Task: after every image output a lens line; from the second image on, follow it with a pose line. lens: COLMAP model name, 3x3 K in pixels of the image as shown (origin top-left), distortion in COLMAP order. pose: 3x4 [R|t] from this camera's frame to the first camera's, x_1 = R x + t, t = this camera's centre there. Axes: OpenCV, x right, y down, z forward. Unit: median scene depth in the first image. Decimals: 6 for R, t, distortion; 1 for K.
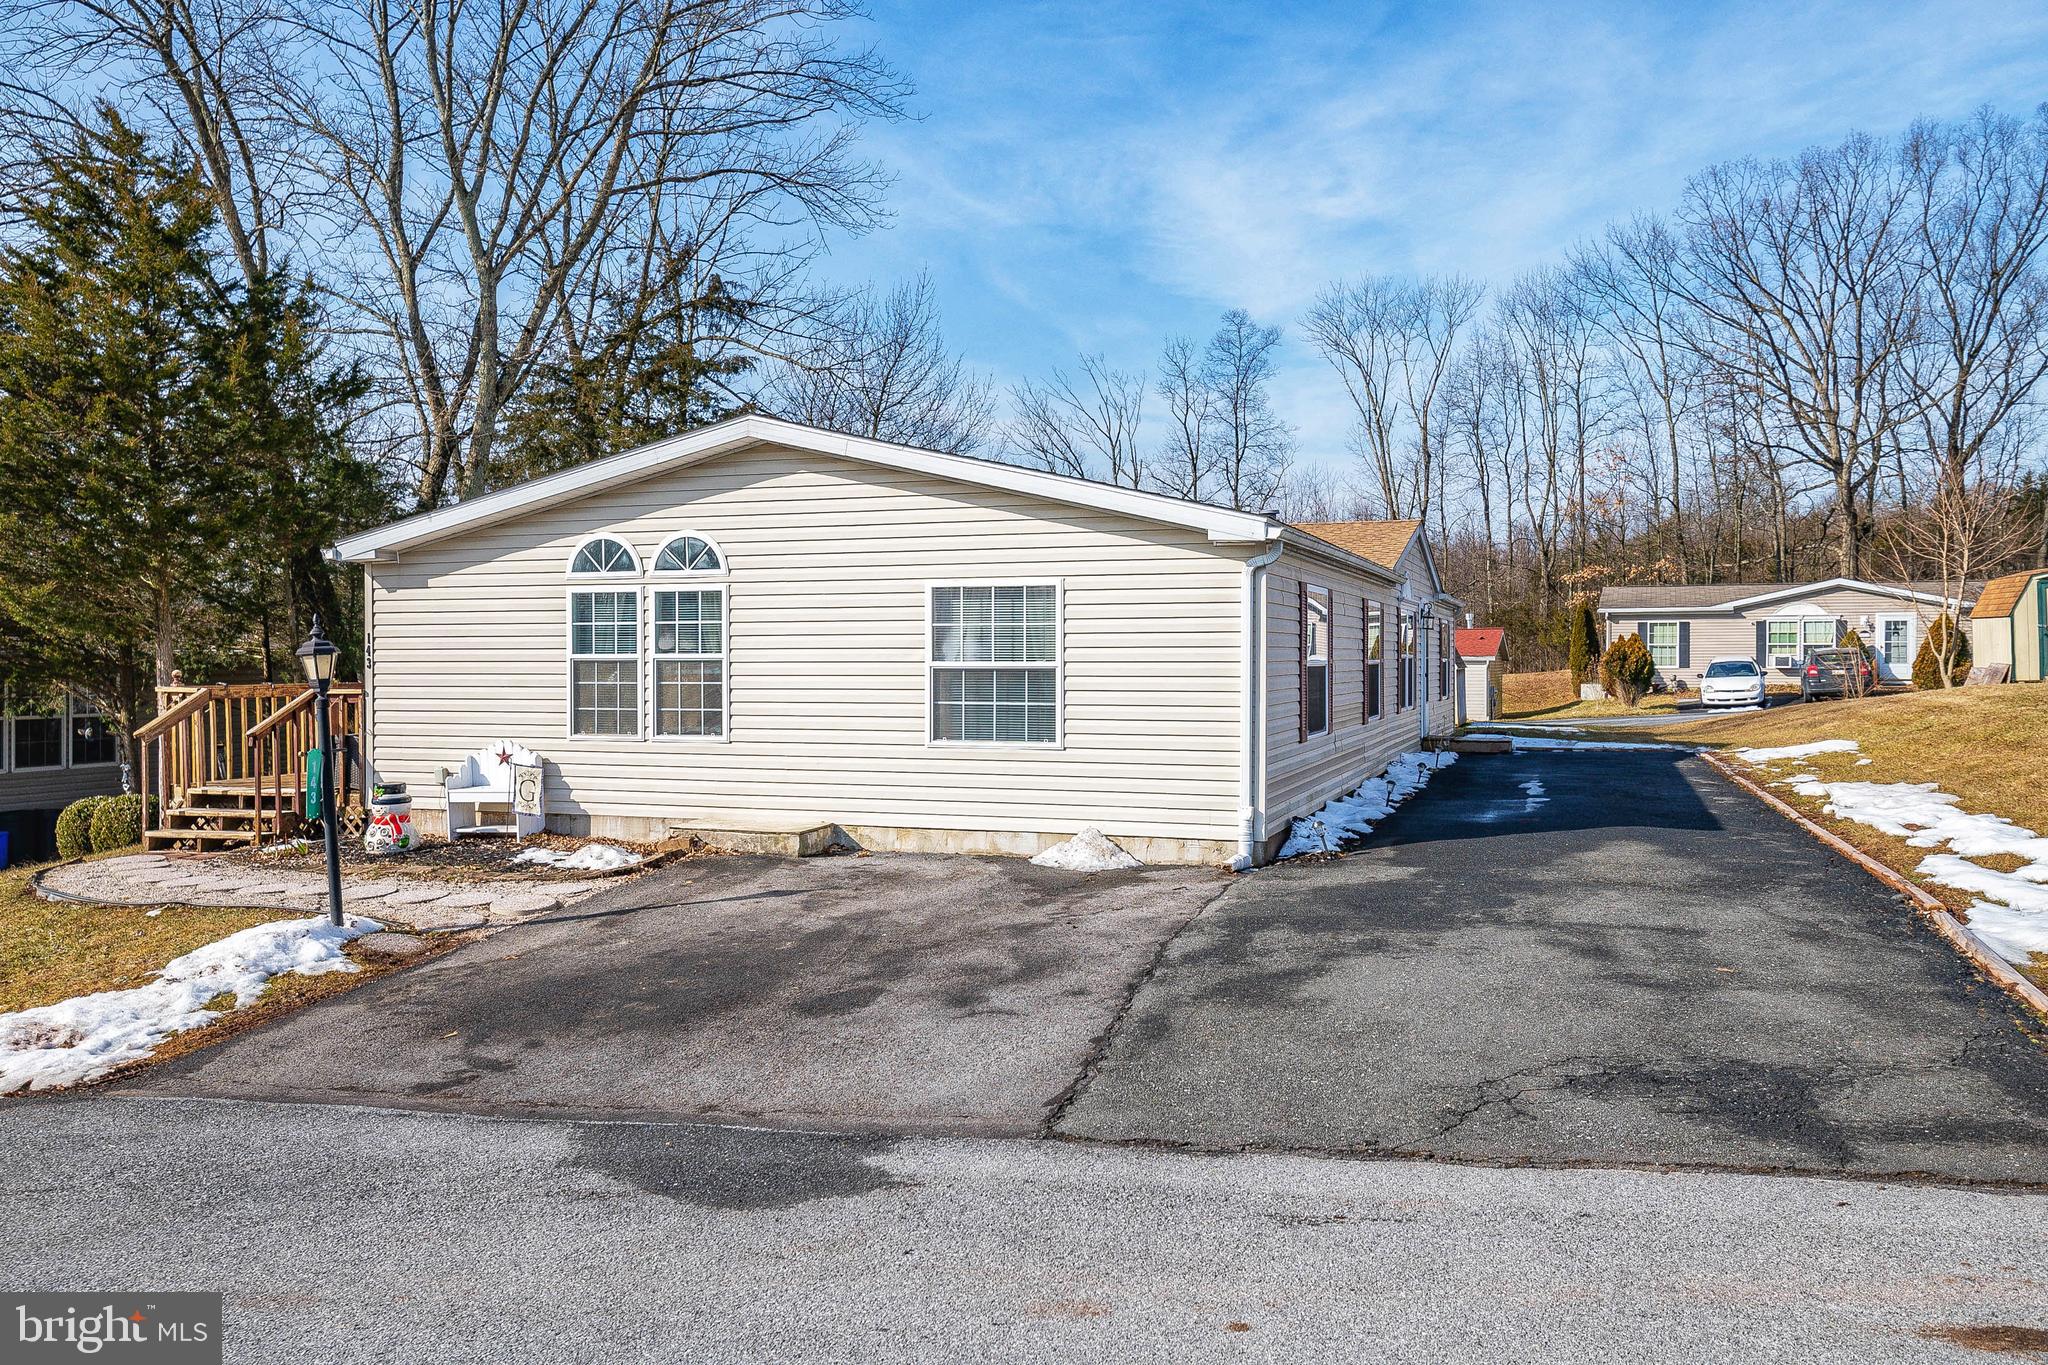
lens RADIAL K [[1605.2, 0, 1026.2], [0, 1605.2, 681.2], [0, 0, 1]] dist [0.031780, 0.001003]
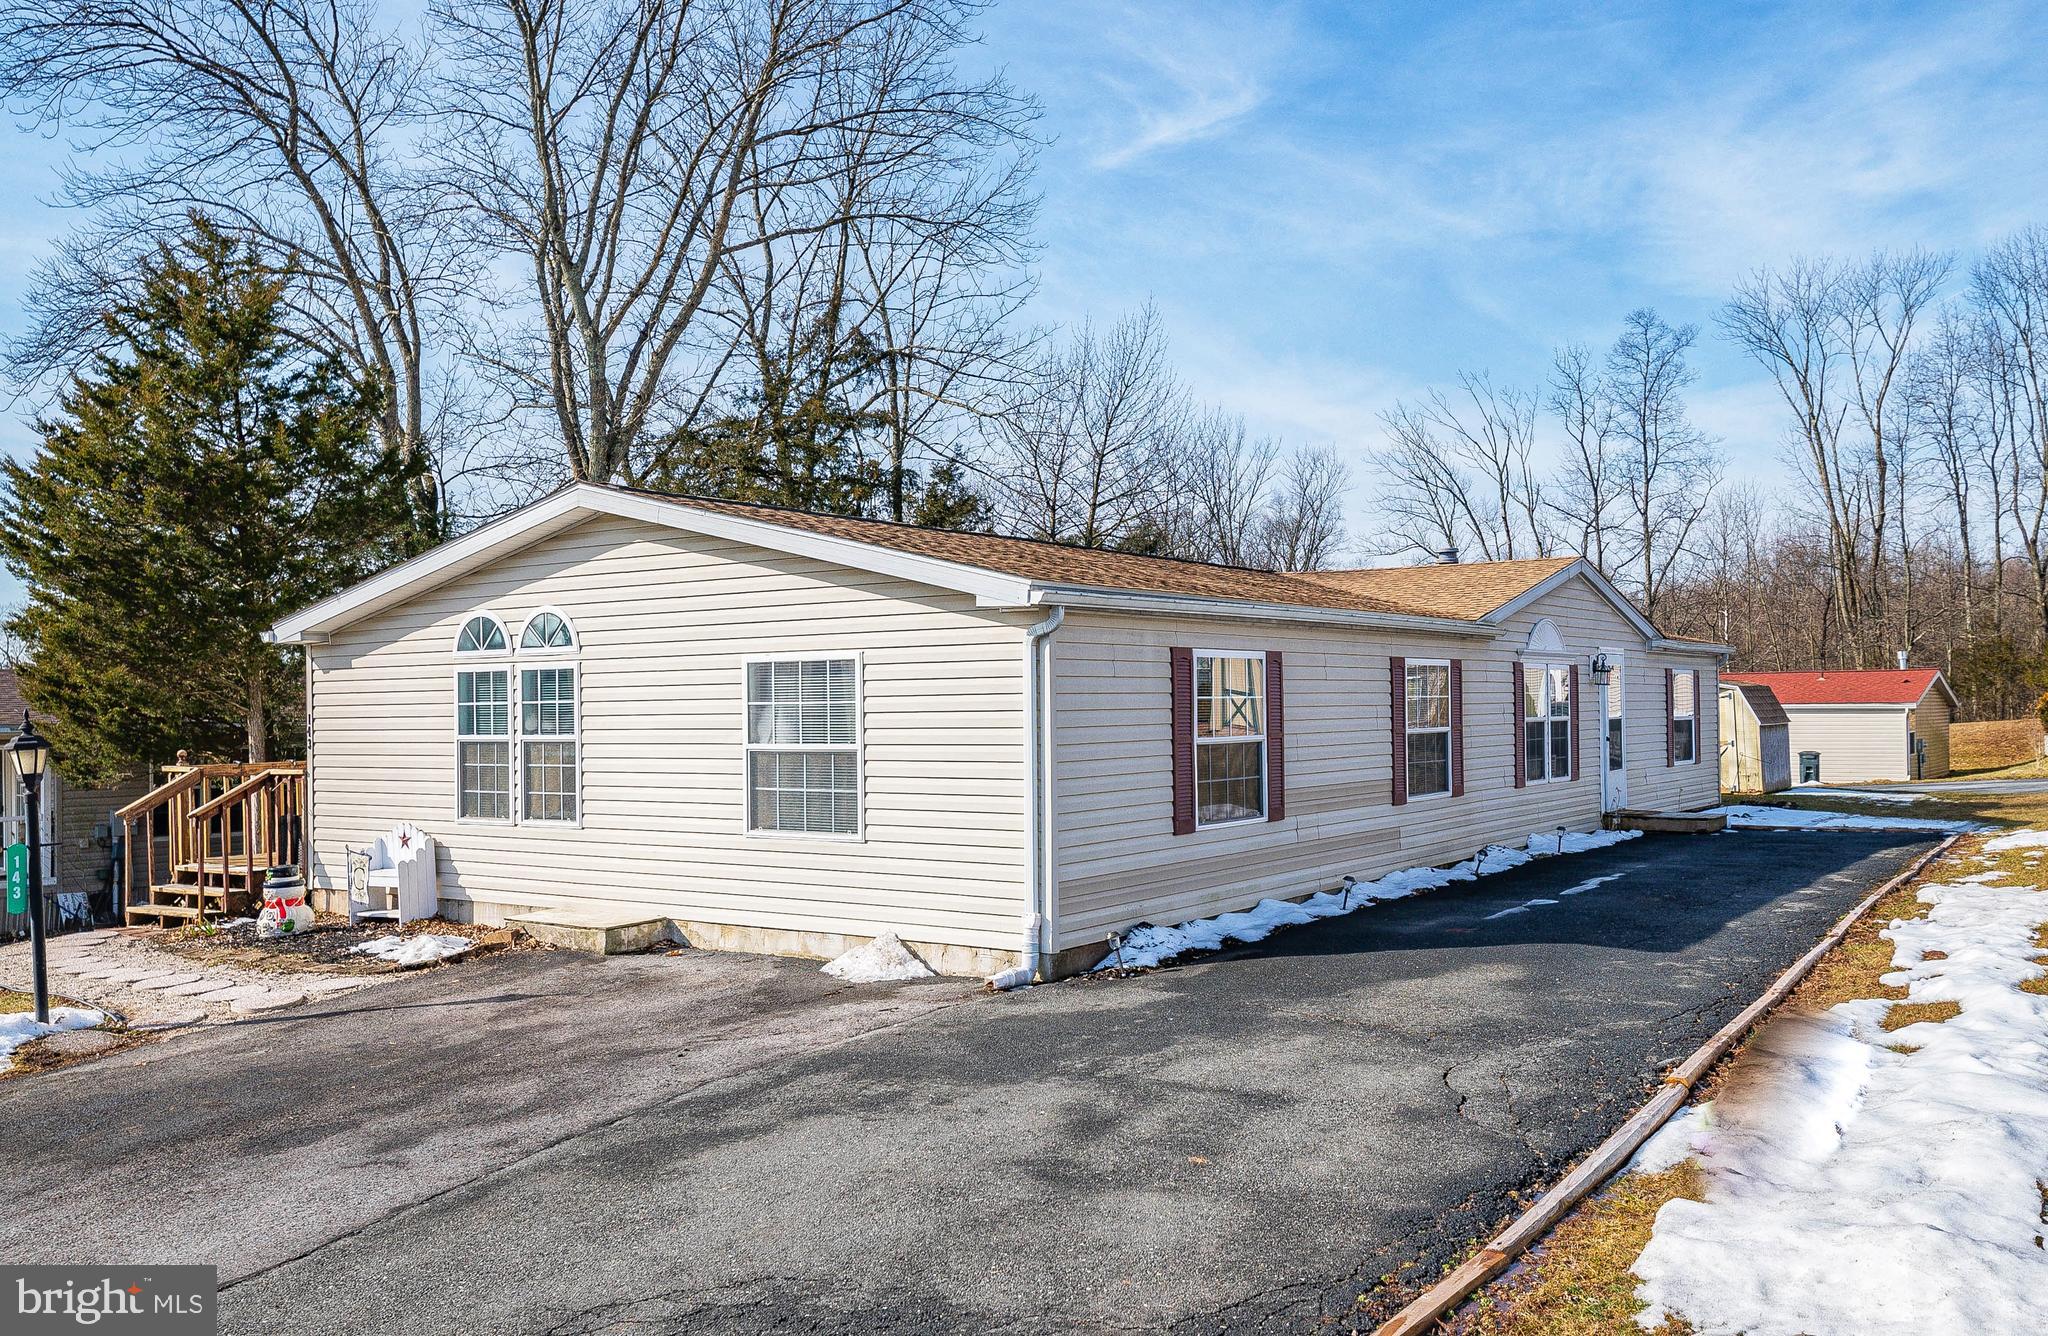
lens RADIAL K [[1685.8, 0, 1023.2], [0, 1685.8, 700.0], [0, 0, 1]] dist [0.036231, 0.004303]
pose [[0.962654, -0.011793, -0.270478, 0.331336], [0.007154, 0.999810, -0.018131, -0.017427], [0.270641, 0.015519, 0.962555, 0.107309]]
